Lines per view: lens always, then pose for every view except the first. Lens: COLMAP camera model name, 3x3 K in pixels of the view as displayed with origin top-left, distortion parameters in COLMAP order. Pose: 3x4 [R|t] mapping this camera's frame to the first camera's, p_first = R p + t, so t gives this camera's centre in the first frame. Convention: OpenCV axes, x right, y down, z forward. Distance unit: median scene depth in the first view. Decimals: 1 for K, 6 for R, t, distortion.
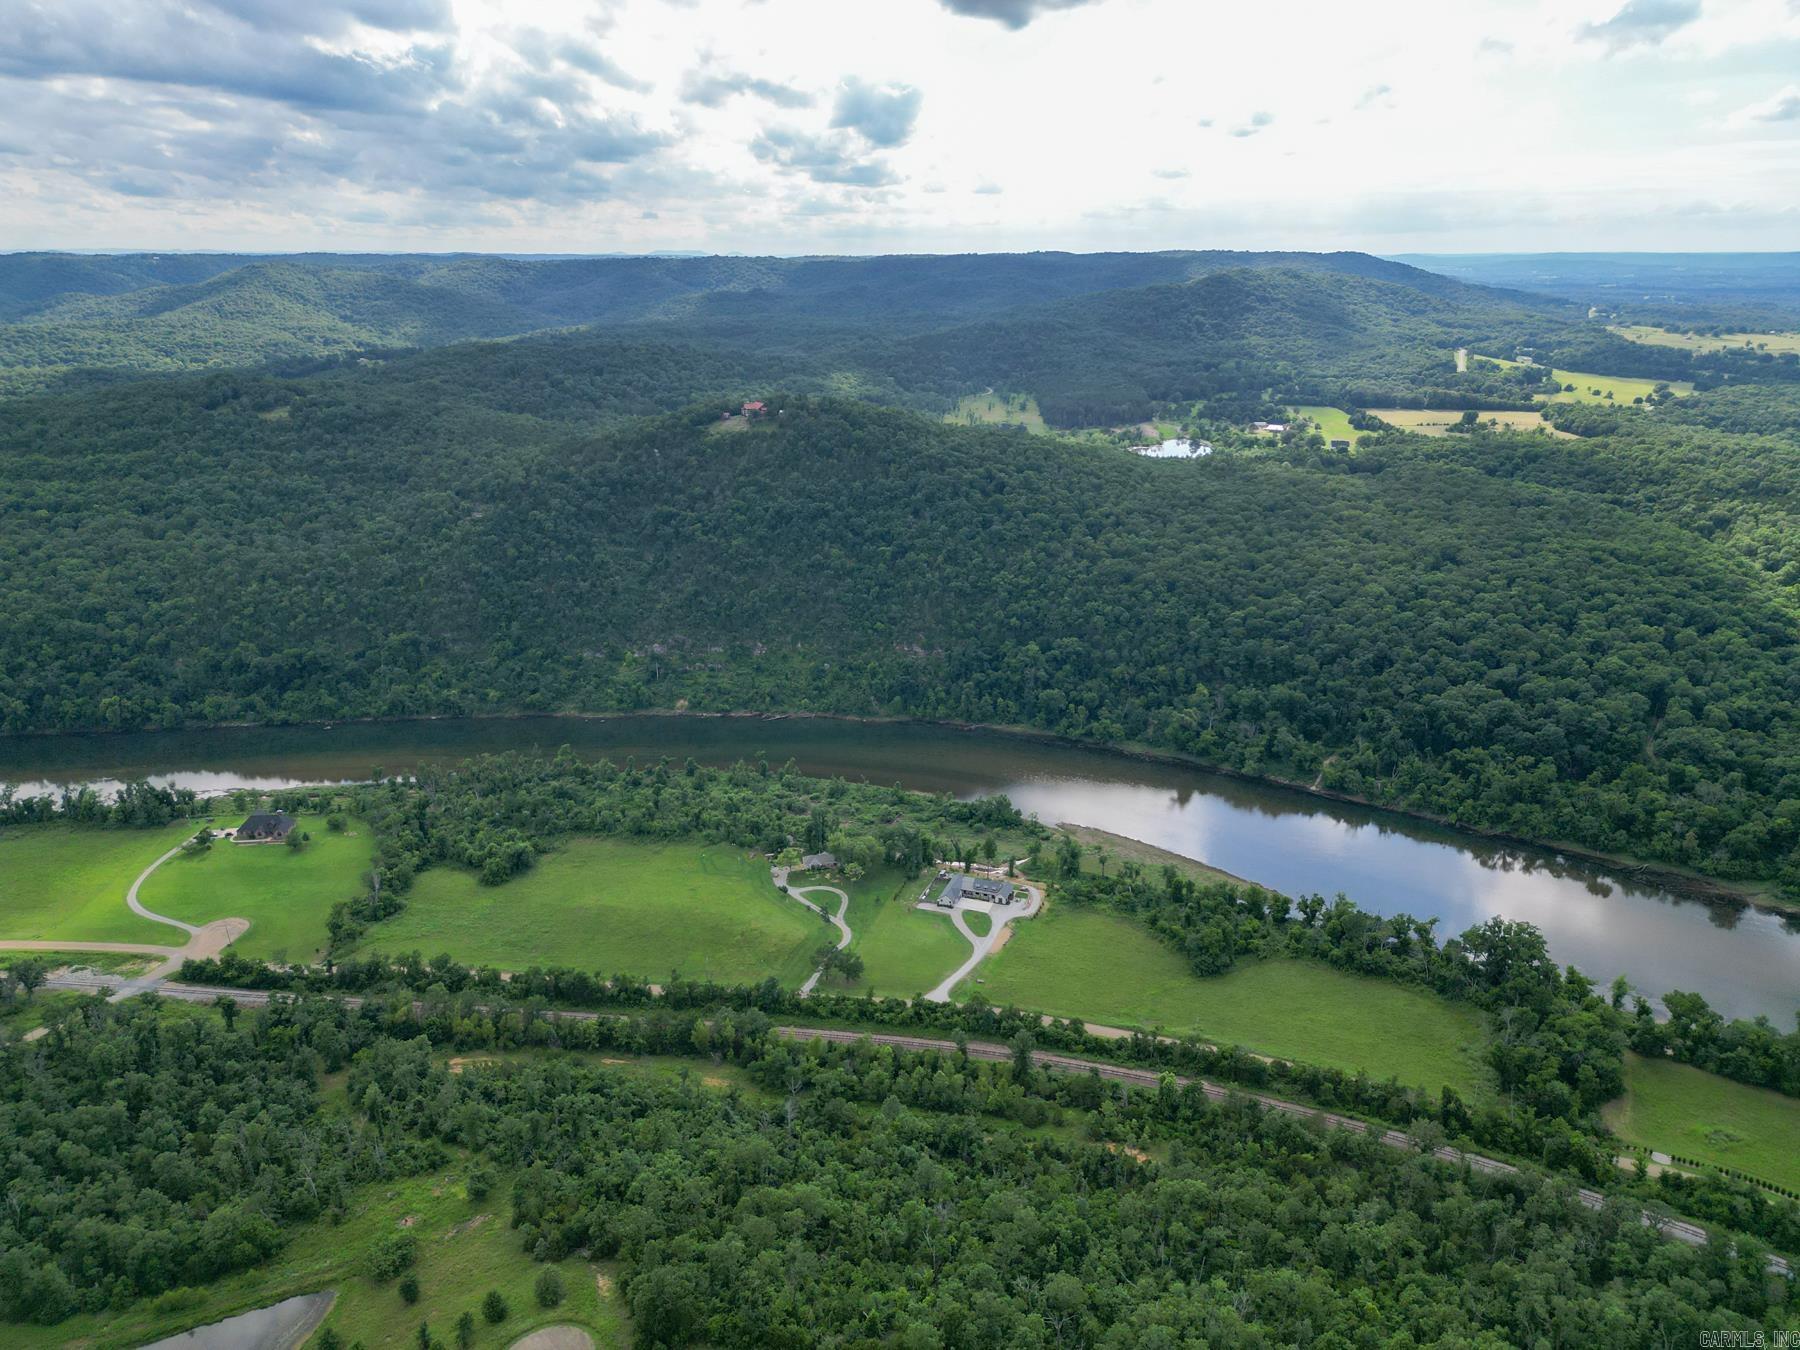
lens RADIAL K [[1262.1, 0, 906.6], [0, 1262.1, 683.6], [0, 0, 1]] dist [0.067228, -0.058756]
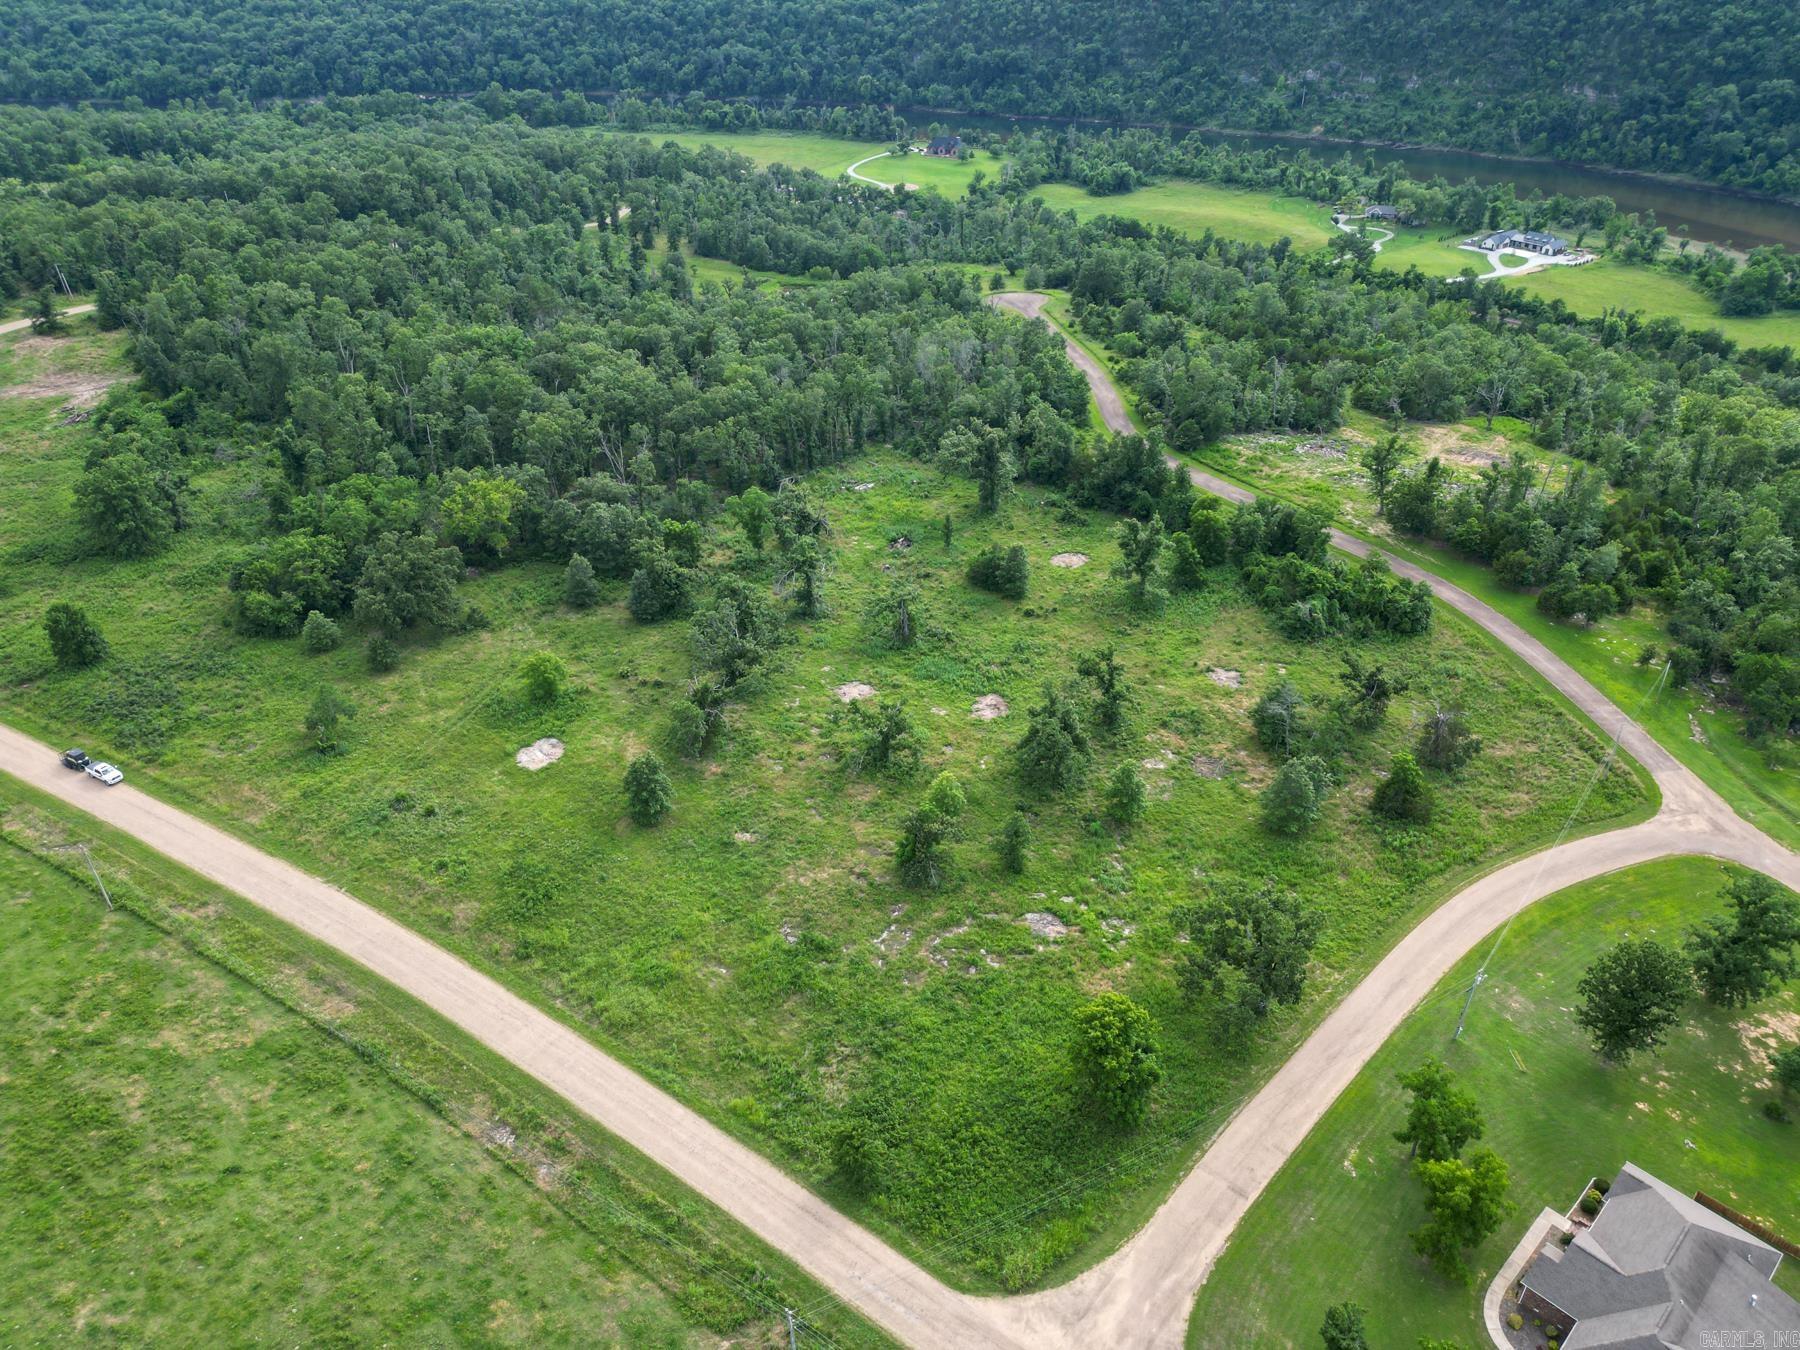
lens RADIAL K [[1260.8, 0, 896.5], [0, 1260.8, 680.3], [0, 0, 1]] dist [0.067003, -0.059713]
pose [[0.842979, 0.284644, -0.456469, 0.135452], [-0.155478, 0.941244, 0.299812, 0.178899], [0.514988, -0.181764, 0.837705, -0.130033]]
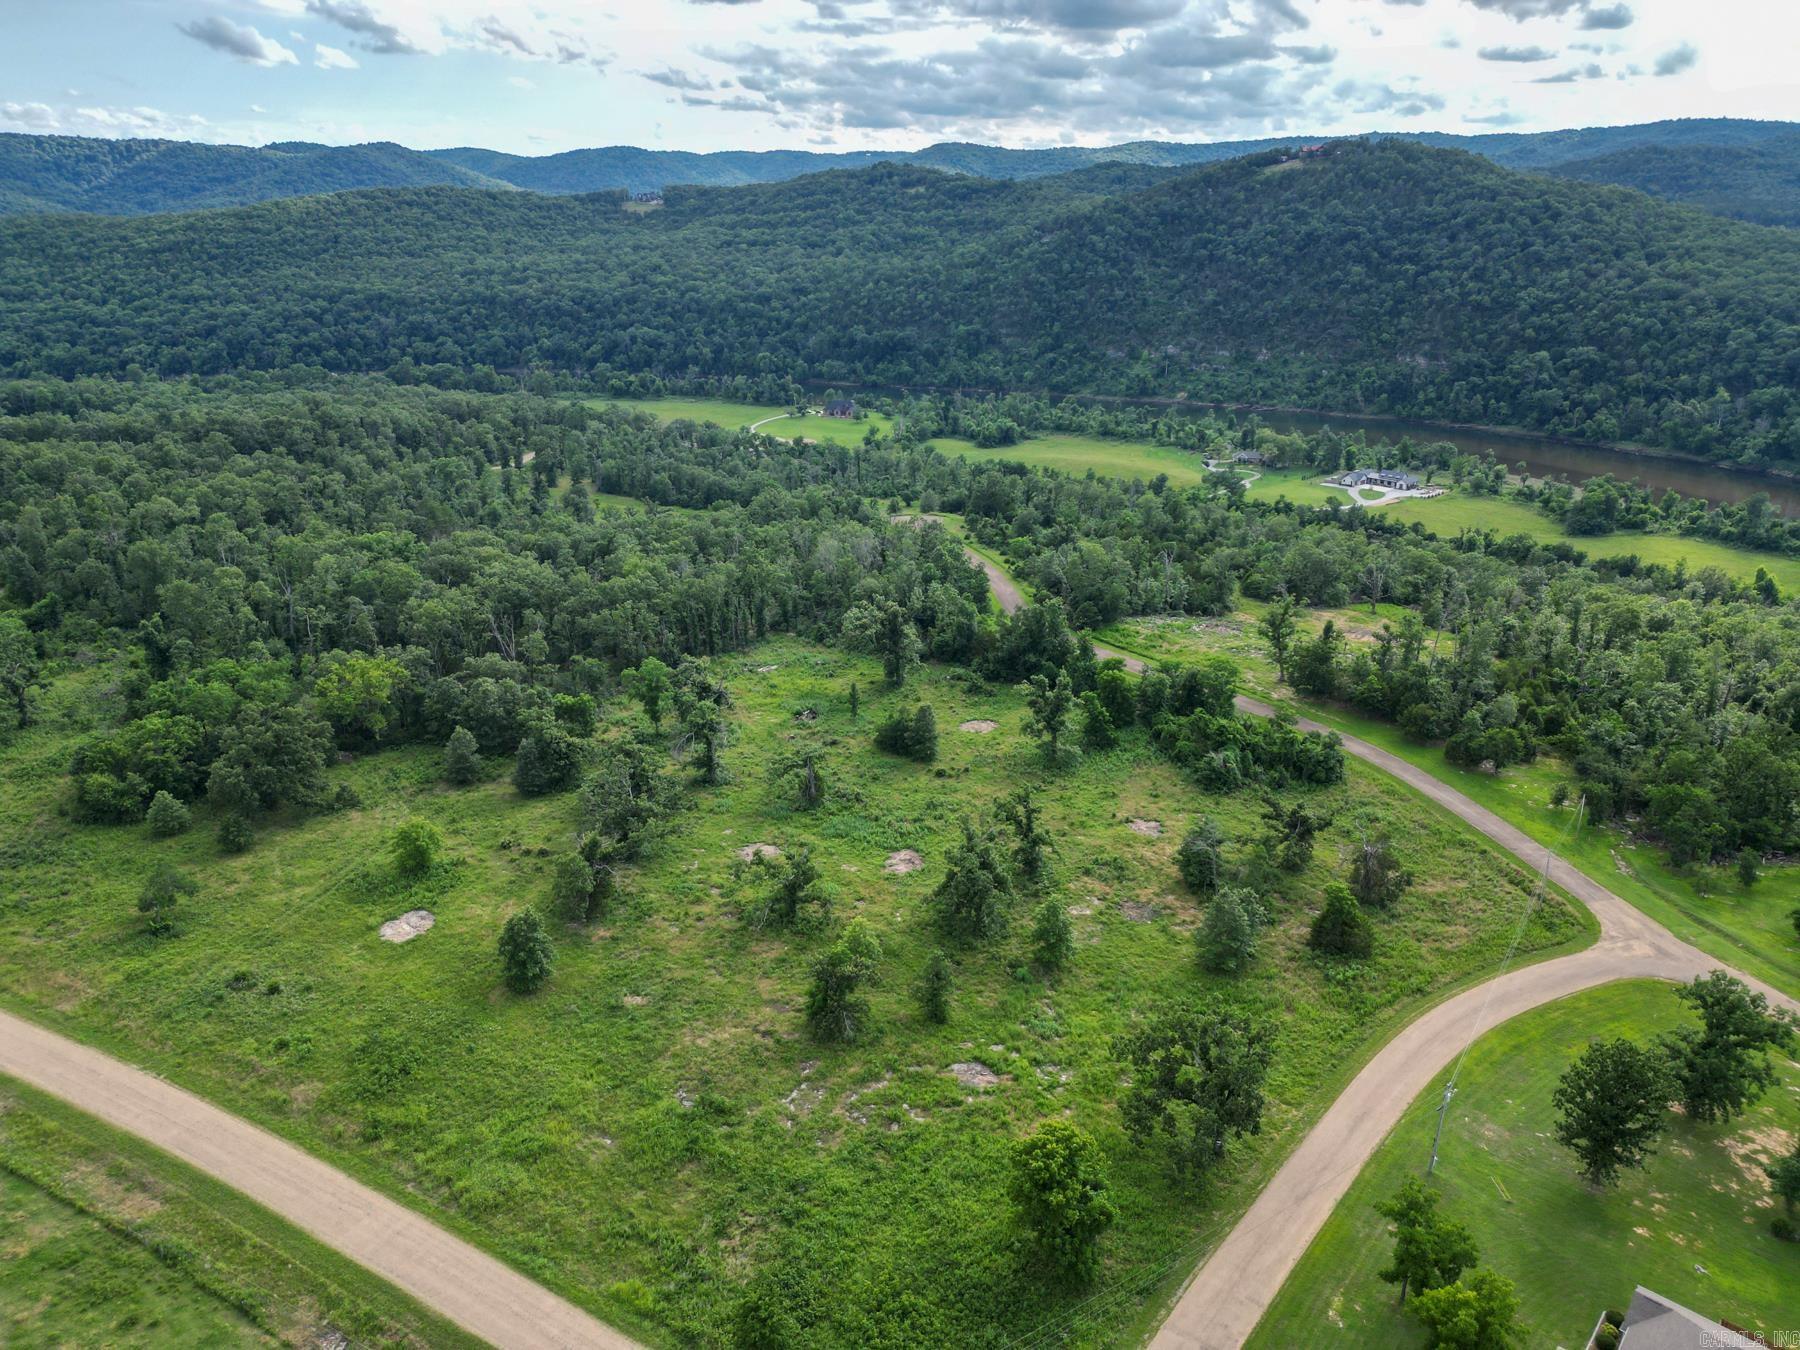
lens RADIAL K [[1262.1, 0, 896.2], [0, 1262.1, 678.2], [0, 0, 1]] dist [0.067228, -0.058756]
pose [[0.882458, 0.164627, -0.440643, 0.135472], [-0.140060, 0.986227, 0.087970, 0.199566], [0.449057, -0.015913, 0.893362, -0.123211]]
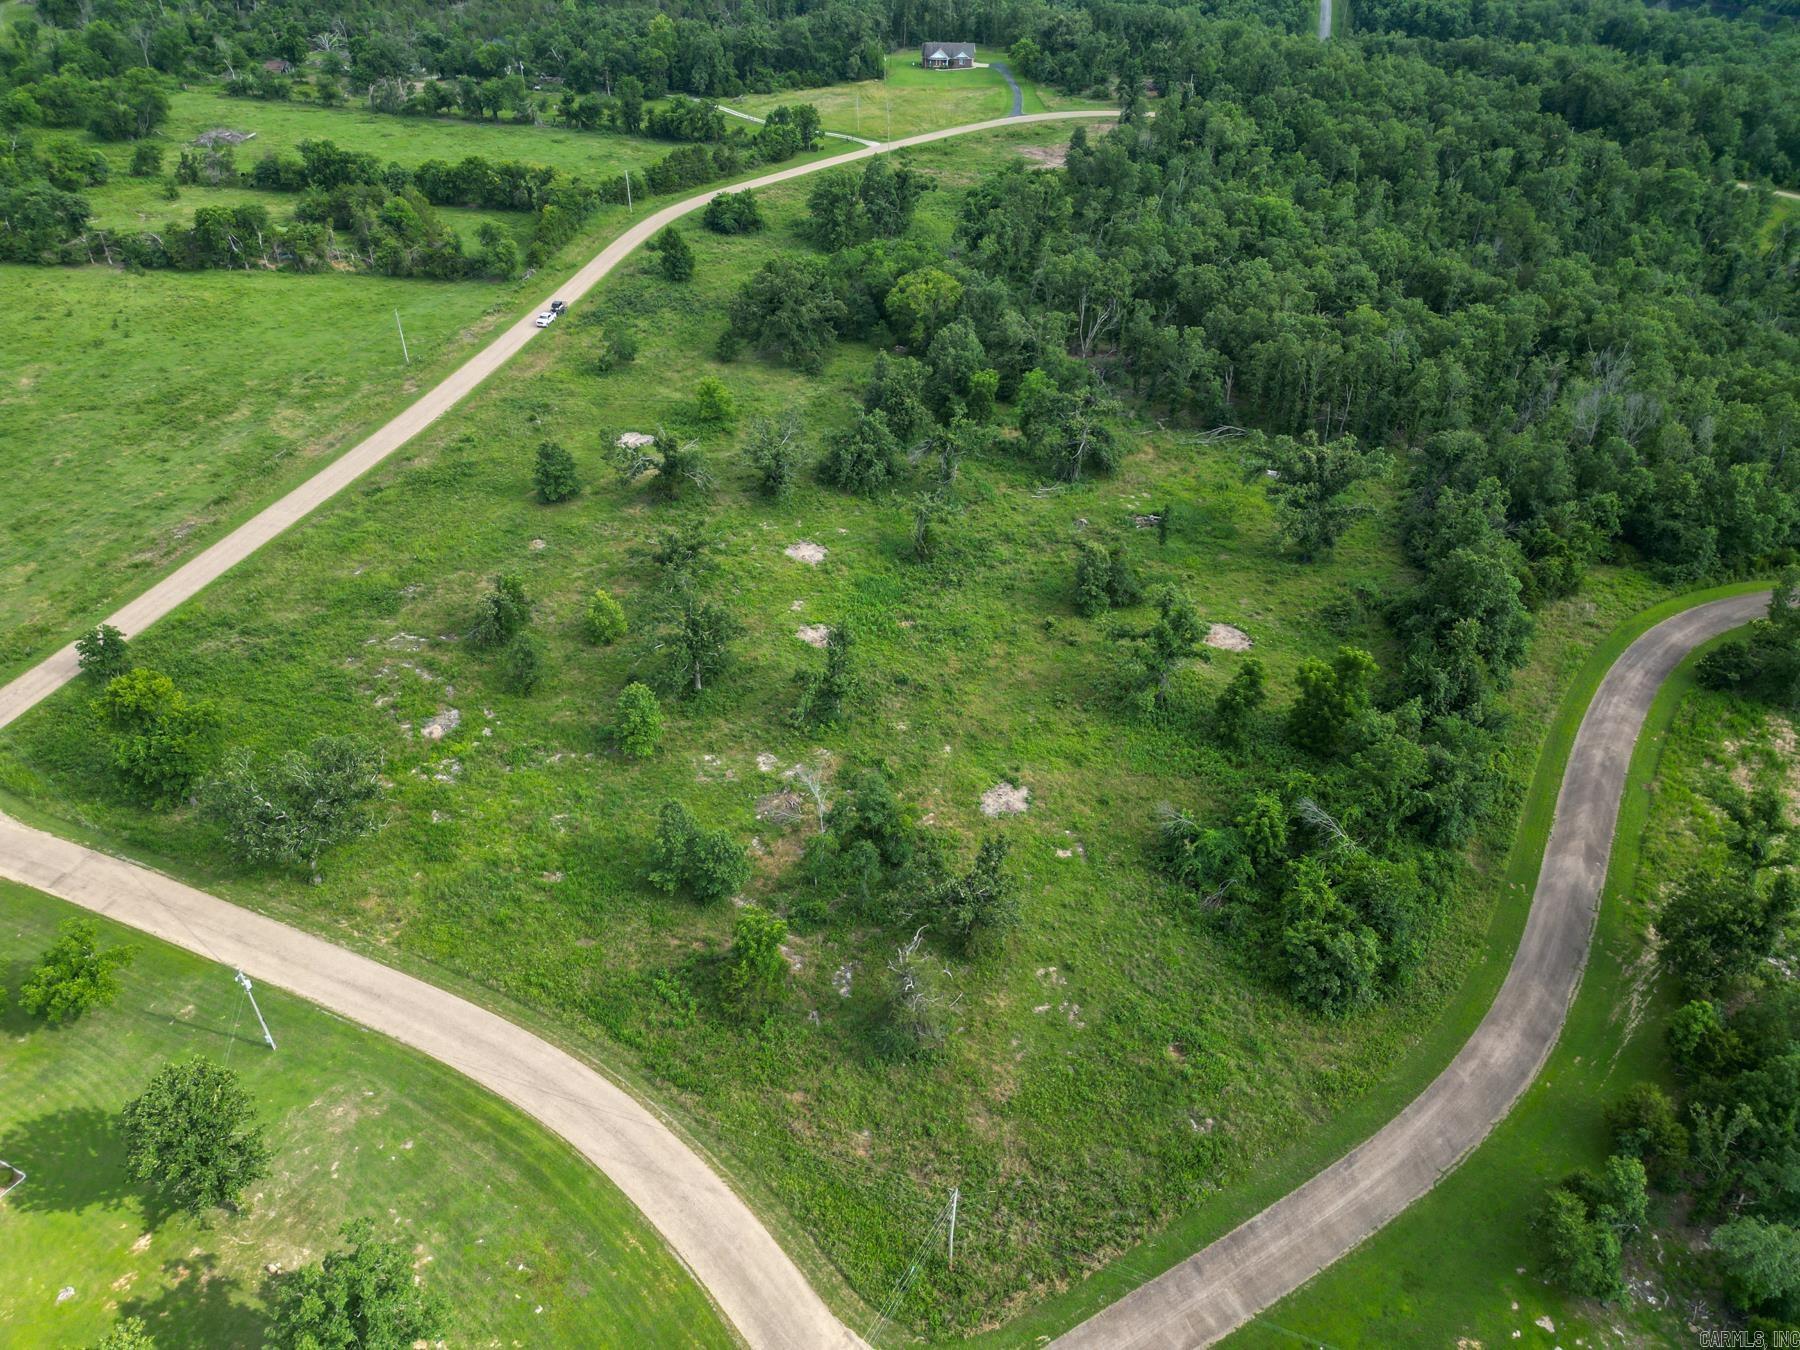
lens RADIAL K [[1262.1, 0, 898.8], [0, 1262.1, 677.3], [0, 0, 1]] dist [0.067228, -0.058756]
pose [[-0.203942, 0.562114, -0.801520, 0.204652], [-0.309696, 0.739638, 0.597516, 0.134012], [0.928707, 0.370086, 0.023241, 0.077474]]
